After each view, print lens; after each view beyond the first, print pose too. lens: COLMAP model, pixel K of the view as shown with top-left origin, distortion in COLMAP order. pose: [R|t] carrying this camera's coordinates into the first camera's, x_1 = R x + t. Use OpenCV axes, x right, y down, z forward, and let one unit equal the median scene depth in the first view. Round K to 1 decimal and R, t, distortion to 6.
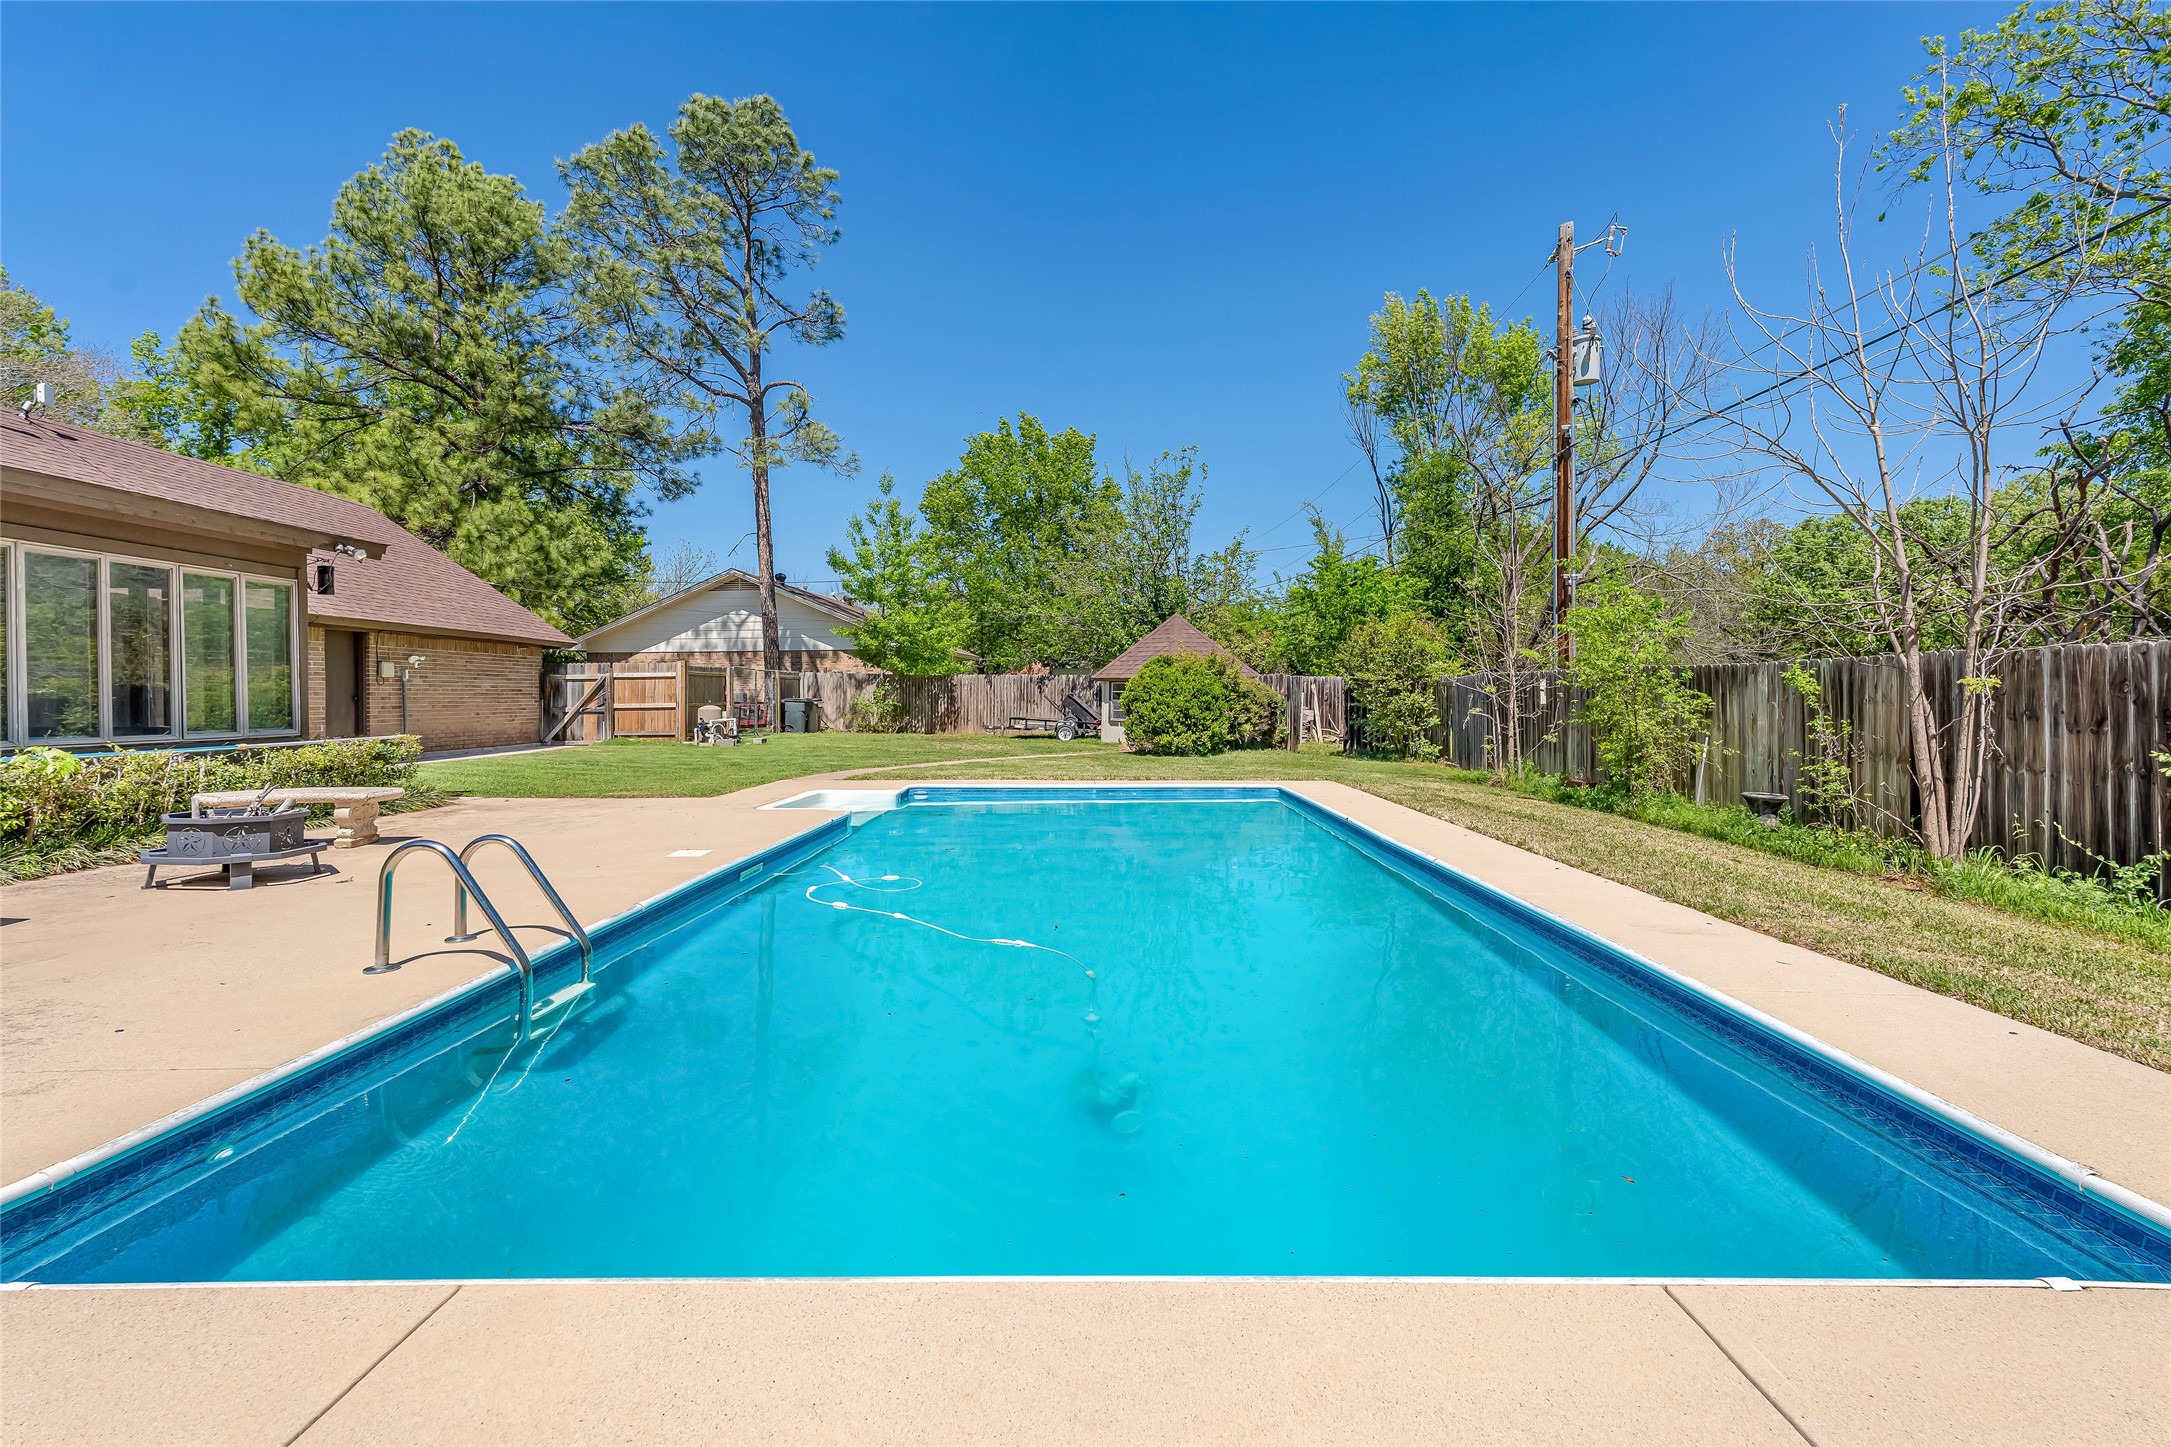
lens RADIAL K [[986.6, 0, 1084.5], [0, 986.6, 699.4], [0, 0, 1]] dist [0.008344, -0.000091]
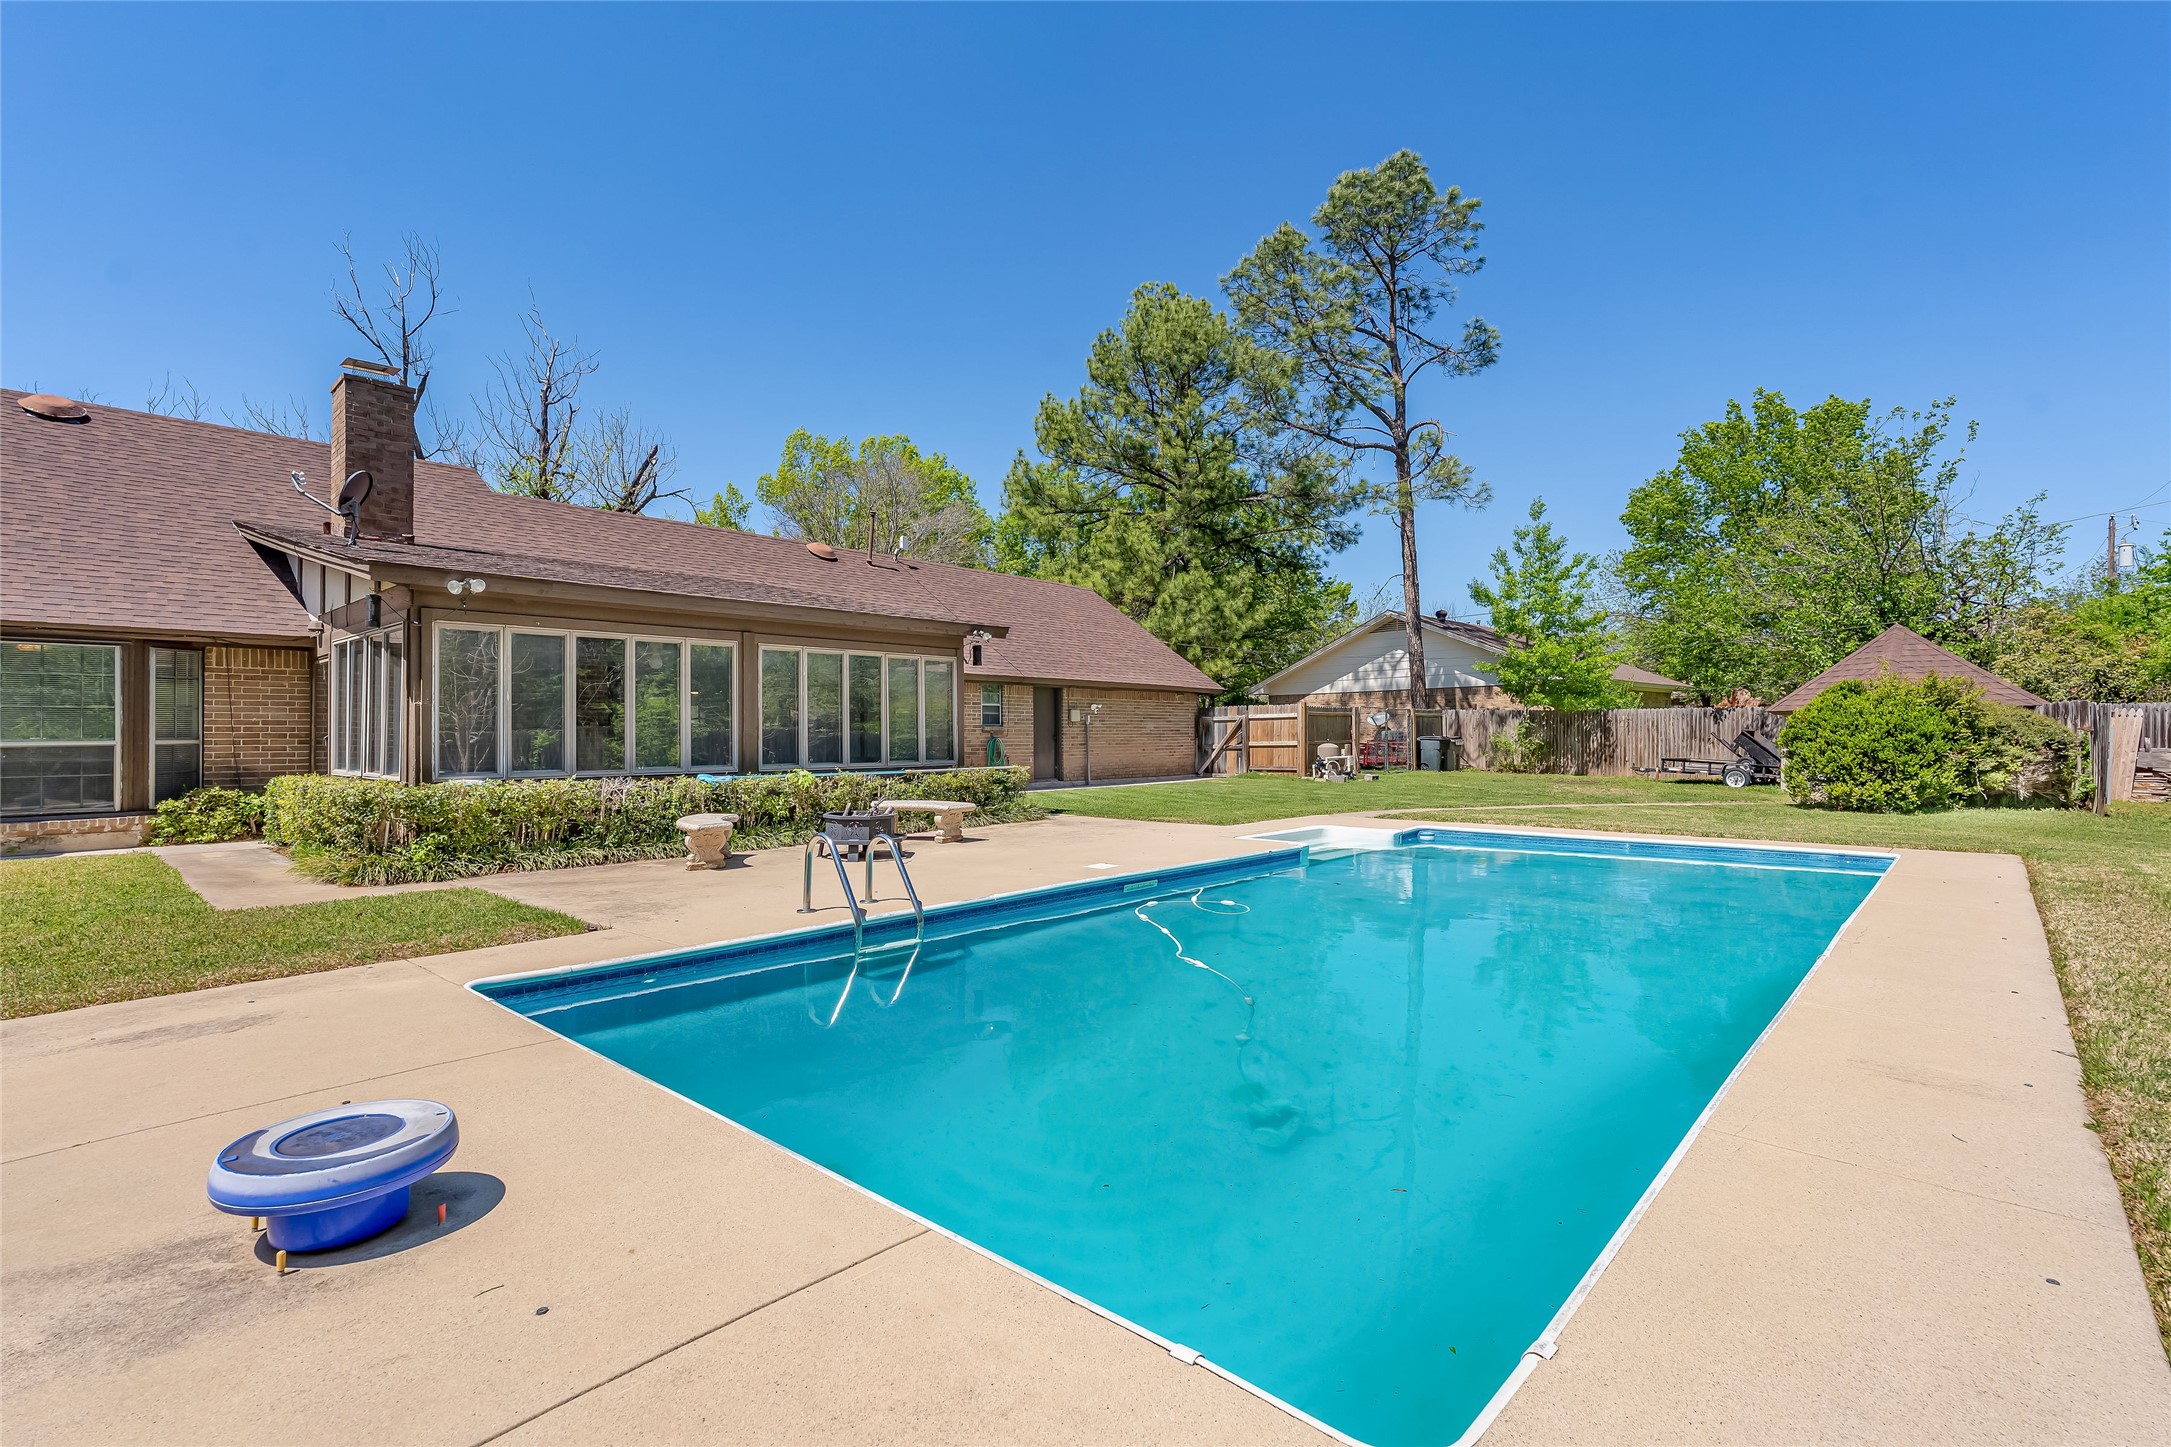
lens RADIAL K [[999.8, 0, 1085.5], [0, 999.8, 723.5], [0, 0, 1]] dist [-0.009531, 0.000362]
pose [[0.747073, -0.009574, -0.664673, 0.148933], [0.001632, 0.999920, -0.012569, -0.002406], [0.664740, 0.008306, 0.747028, 0.018192]]
